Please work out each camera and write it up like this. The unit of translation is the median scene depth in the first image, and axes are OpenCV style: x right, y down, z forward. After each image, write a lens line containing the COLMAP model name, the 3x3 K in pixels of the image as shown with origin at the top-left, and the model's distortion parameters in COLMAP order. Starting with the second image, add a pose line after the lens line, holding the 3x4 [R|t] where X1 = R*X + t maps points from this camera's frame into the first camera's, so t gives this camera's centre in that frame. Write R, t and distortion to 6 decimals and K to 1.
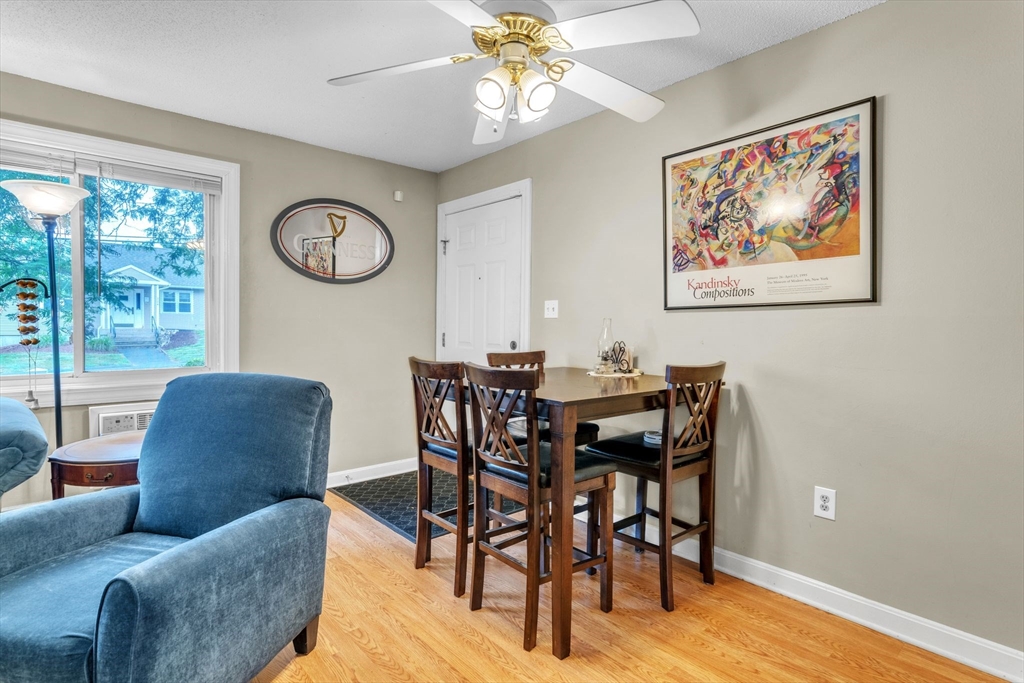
lens RADIAL K [[517.7, 0, 516.6], [0, 517.7, 338.5], [0, 0, 1]] dist [-0.019853, 0.010940]
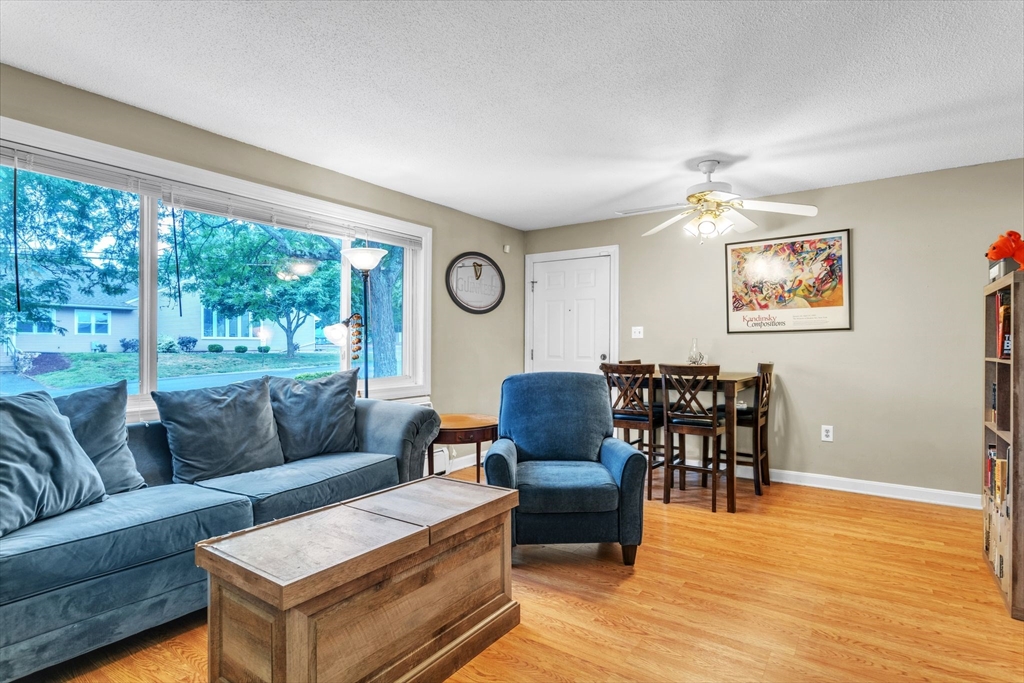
lens RADIAL K [[520.6, 0, 518.9], [0, 520.6, 347.1], [0, 0, 1]] dist [-0.011621, 0.000763]
pose [[0.970549, -0.010284, 0.240684, -0.922752], [0.015002, 0.999729, -0.017782, 0.012259], [-0.240436, 0.020869, 0.970441, -0.574965]]
